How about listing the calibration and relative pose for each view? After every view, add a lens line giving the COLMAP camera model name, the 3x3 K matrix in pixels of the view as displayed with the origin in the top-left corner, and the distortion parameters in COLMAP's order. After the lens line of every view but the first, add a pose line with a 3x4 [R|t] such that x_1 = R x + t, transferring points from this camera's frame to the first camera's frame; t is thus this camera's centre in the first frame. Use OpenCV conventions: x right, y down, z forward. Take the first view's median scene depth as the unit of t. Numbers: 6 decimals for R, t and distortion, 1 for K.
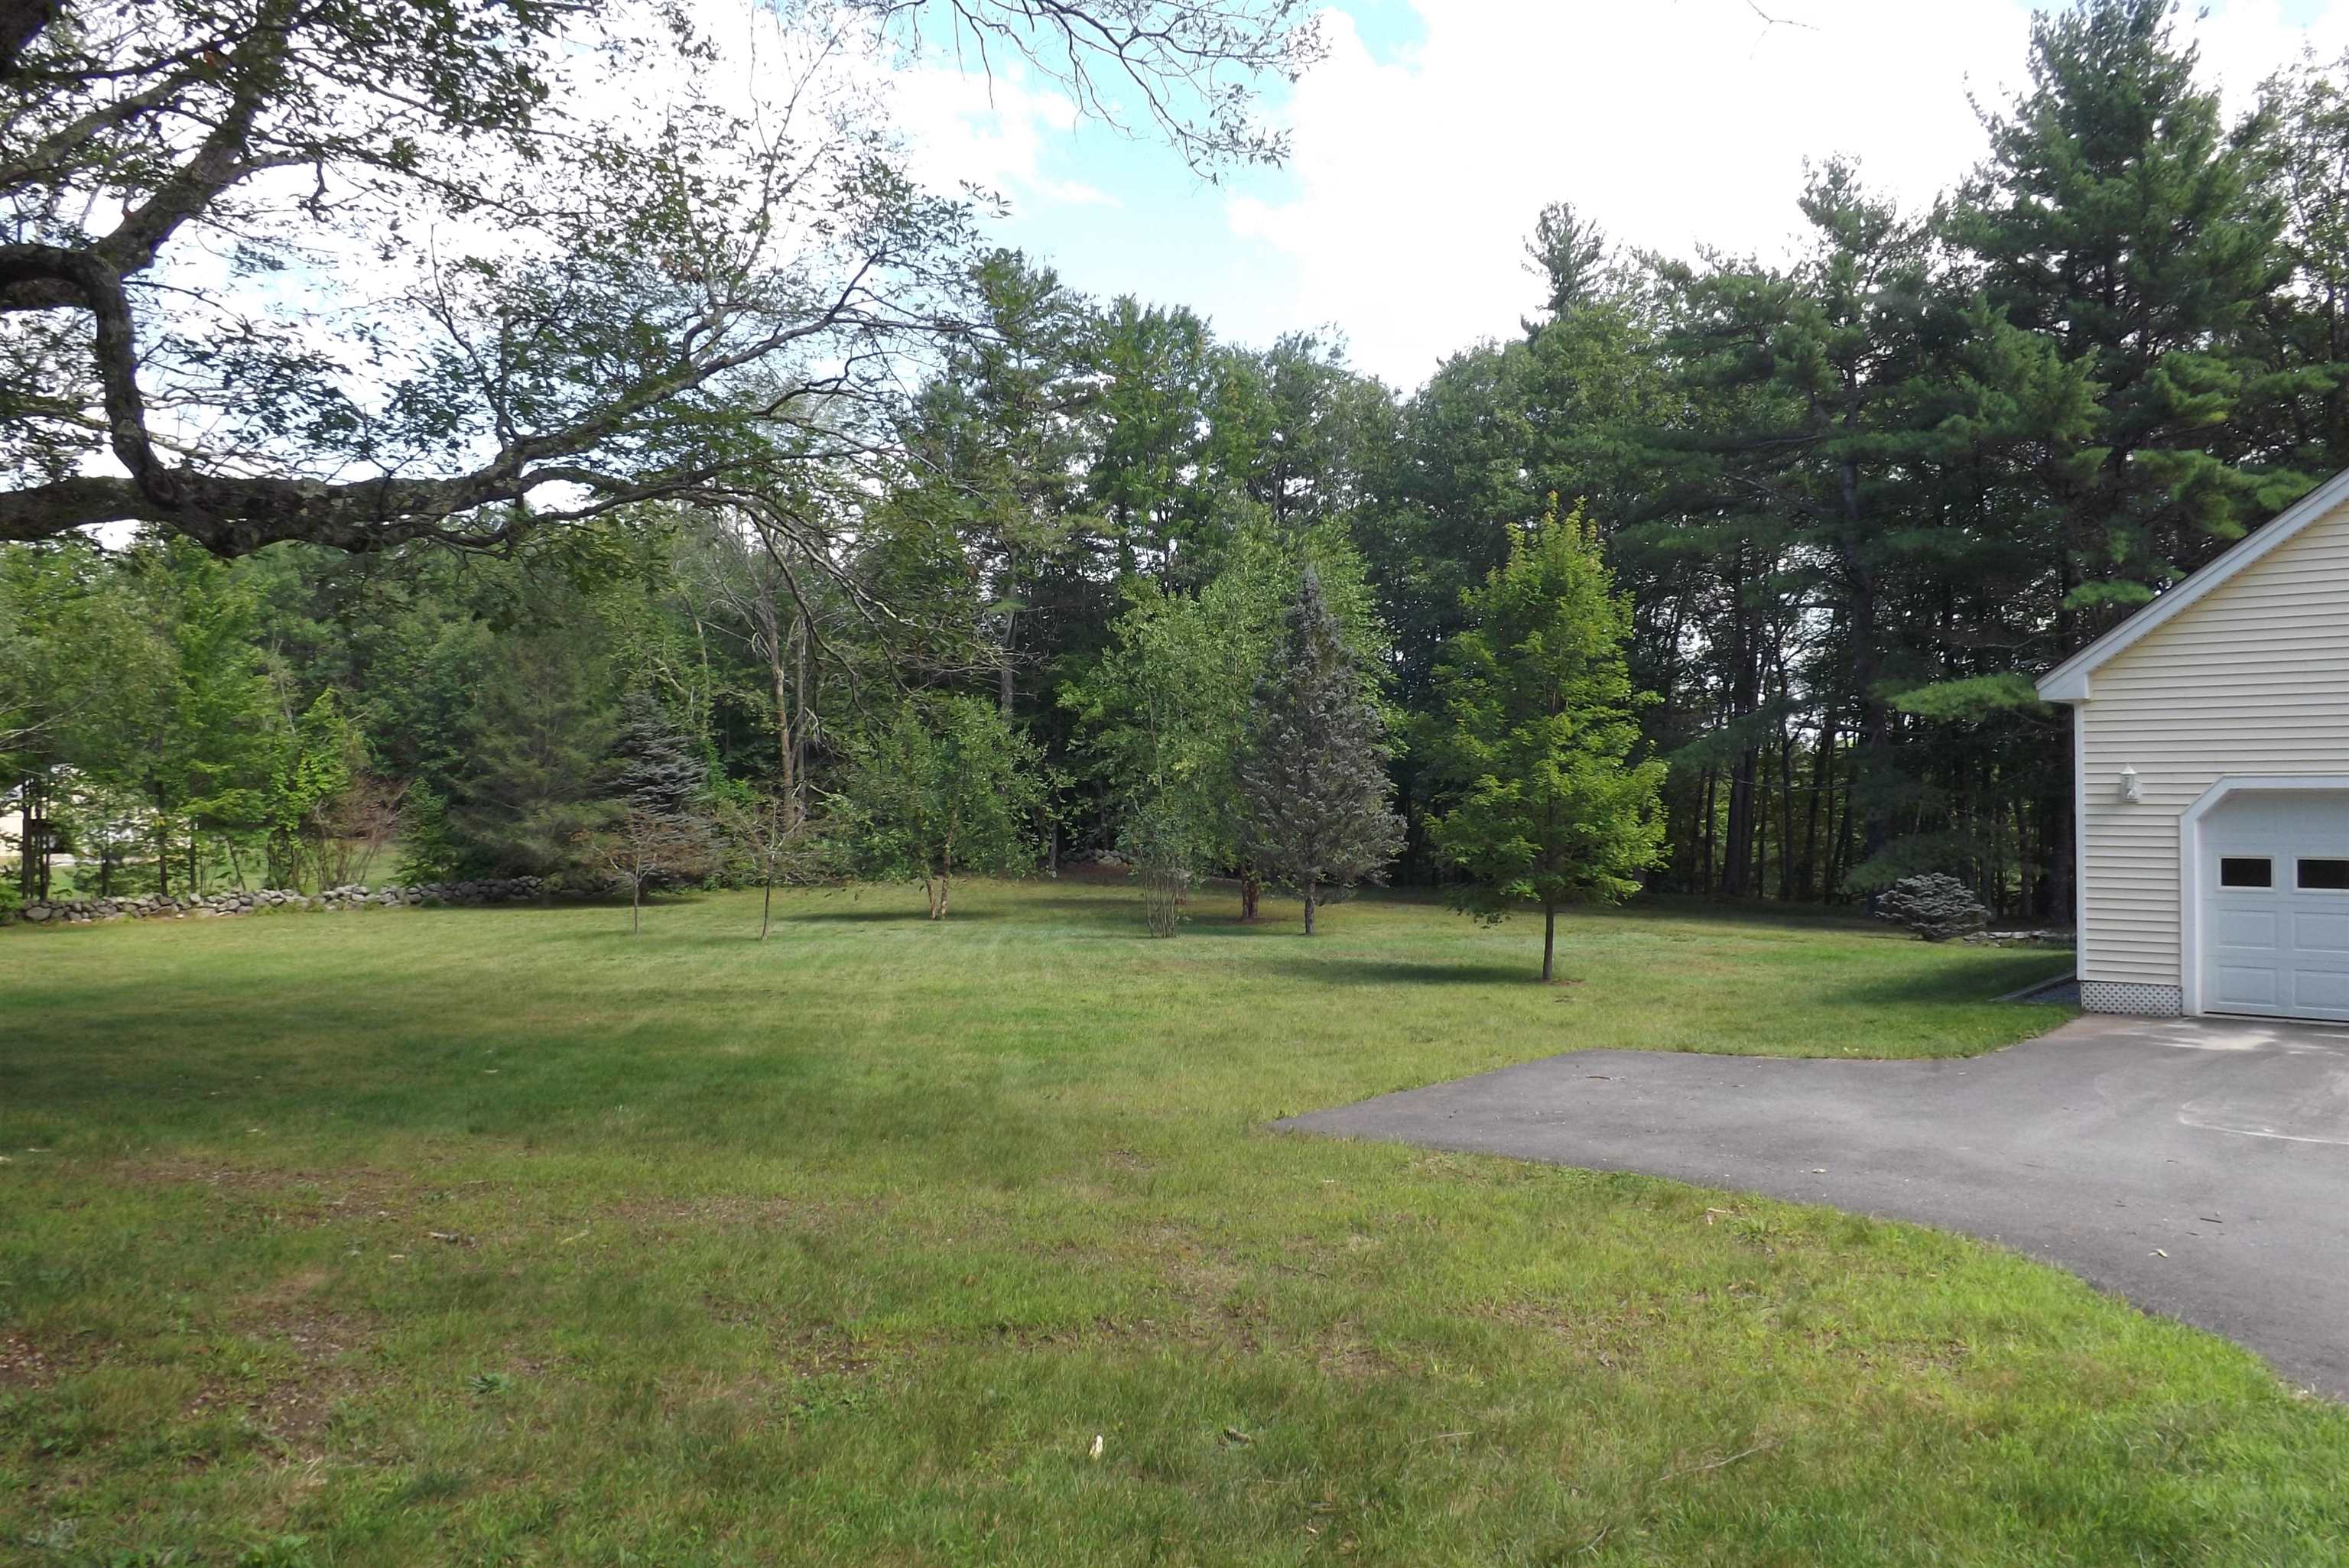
lens RADIAL K [[1711.0, 0, 1174.5], [0, 1711.0, 784.0], [0, 0, 1]] dist [-0.003148, -0.089316]
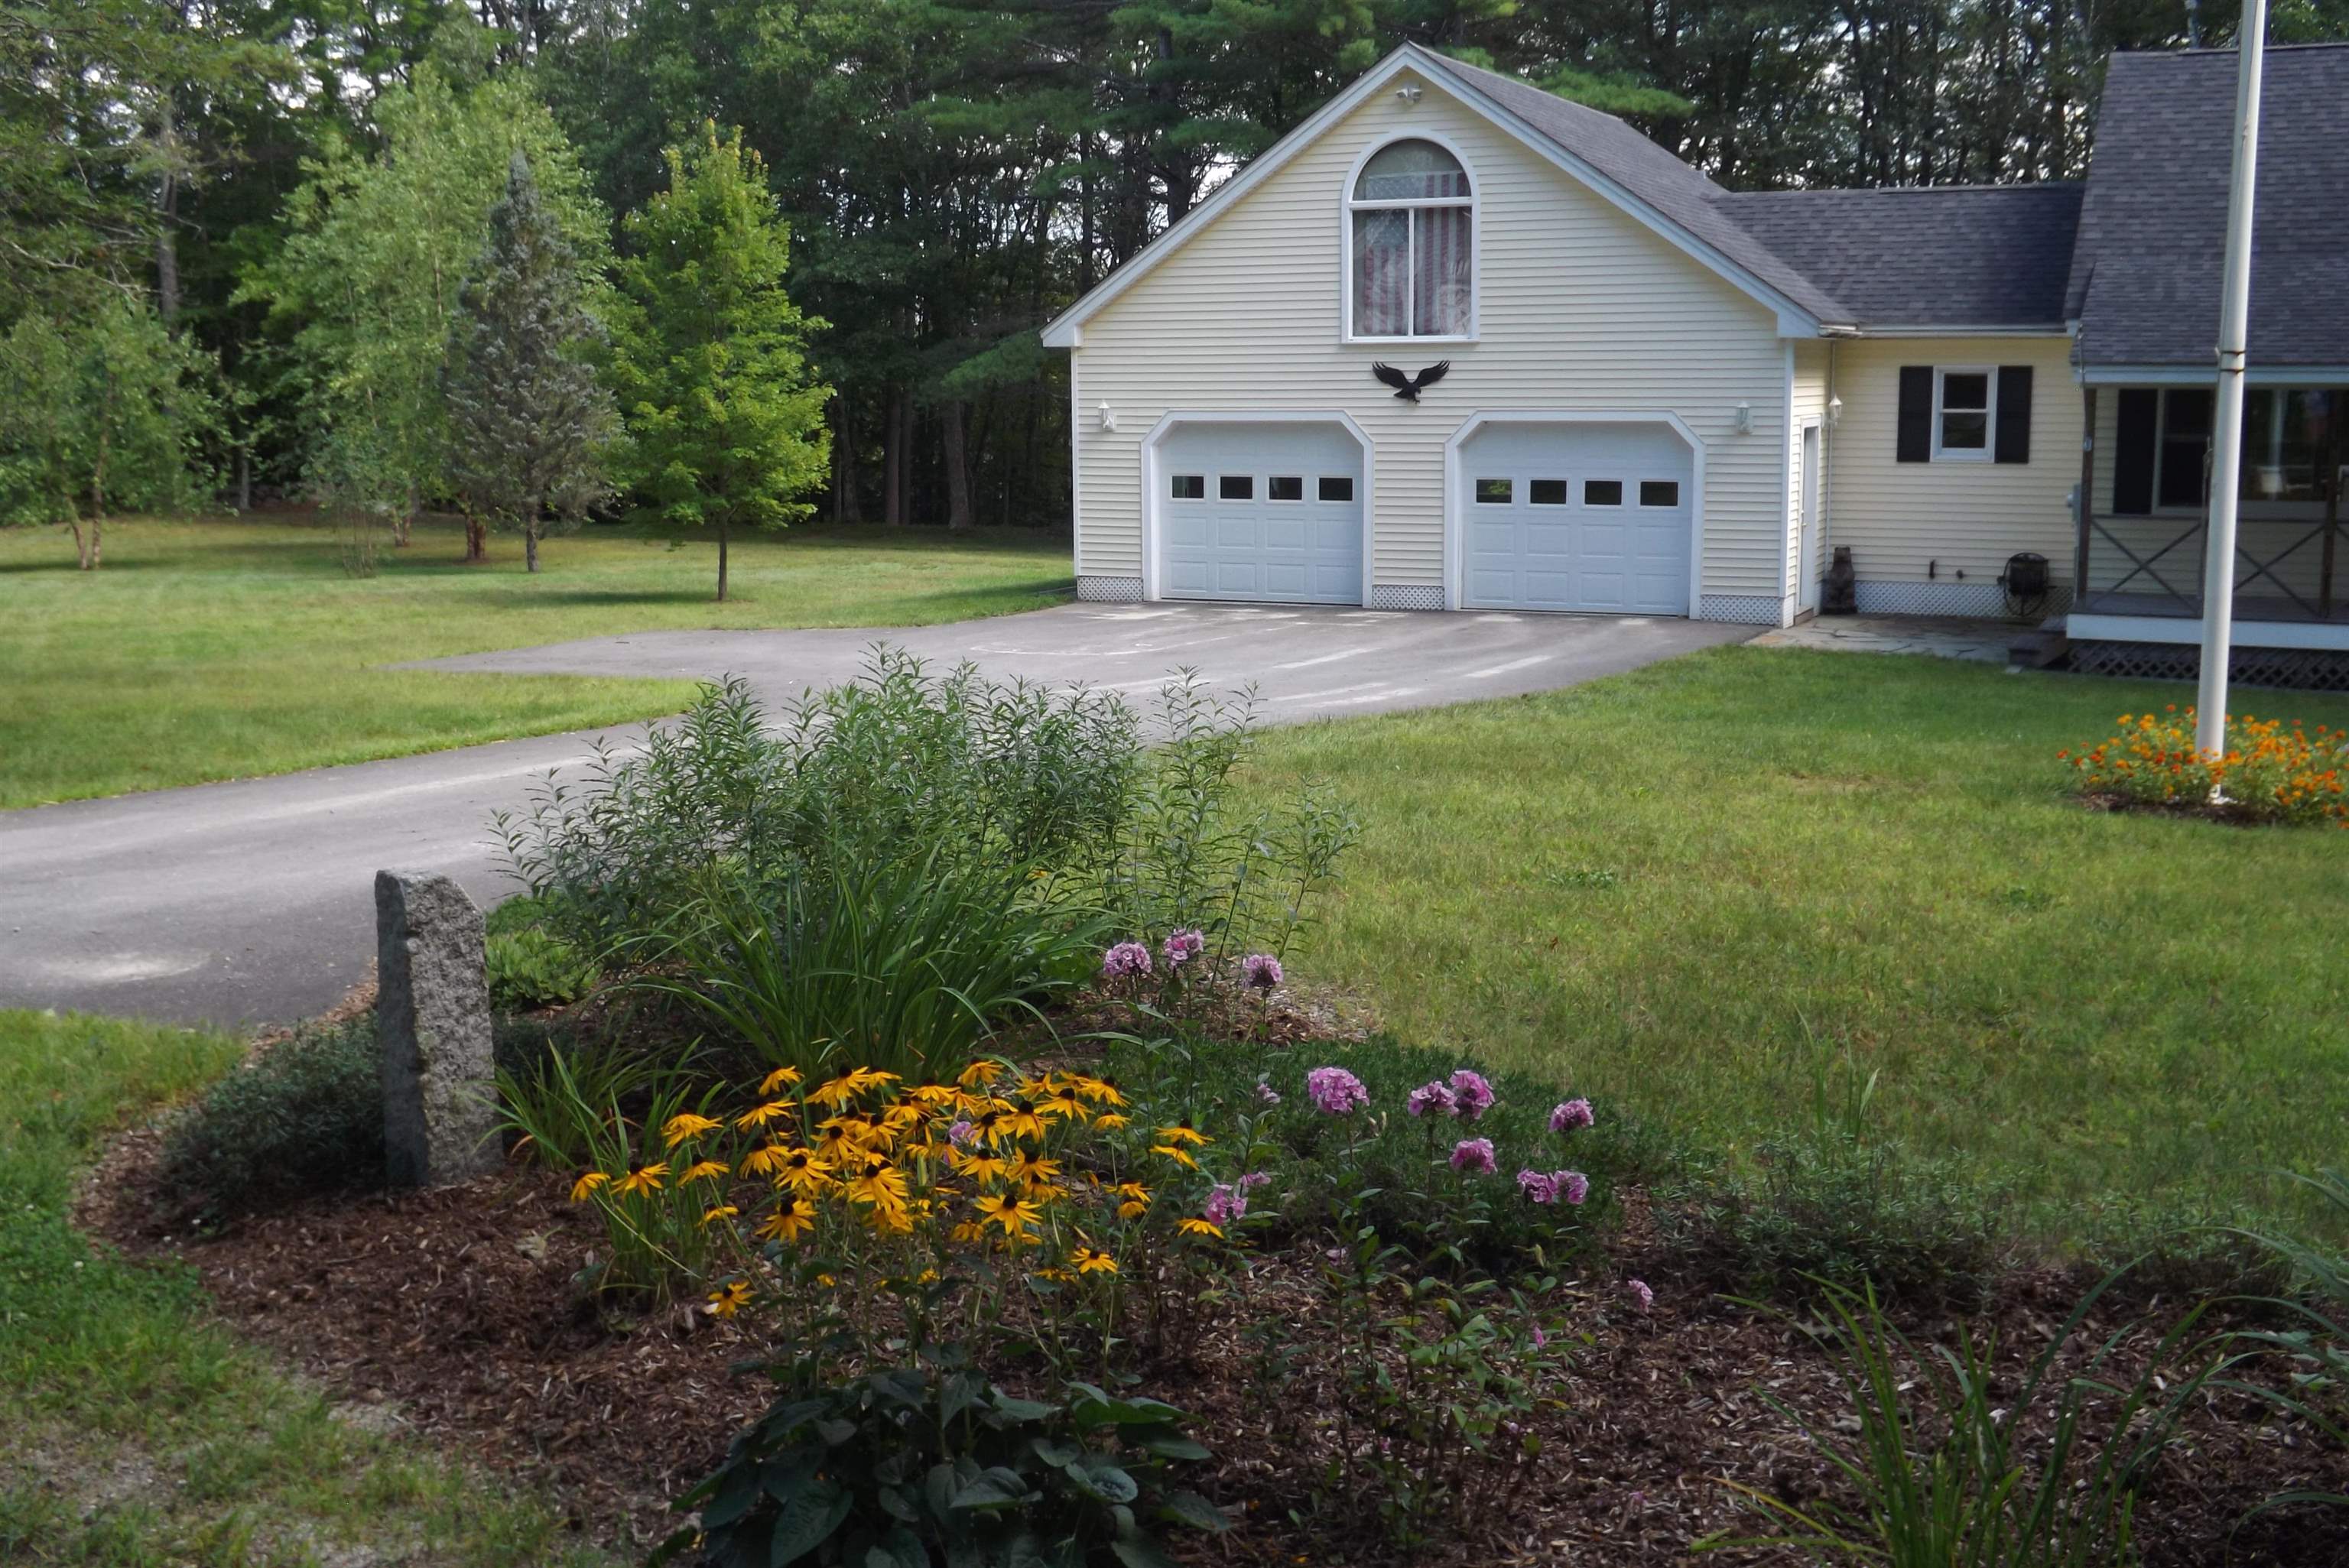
lens RADIAL K [[2544.3, 0, 1174.5], [0, 2544.3, 784.0], [0, 0, 1]] dist [-0.014246, 0.007534]
pose [[0.964663, -0.042933, 0.259965, 0.052907], [0.001558, 0.987548, 0.157313, -0.012133], [-0.263482, -0.151349, 0.952717, -0.387054]]
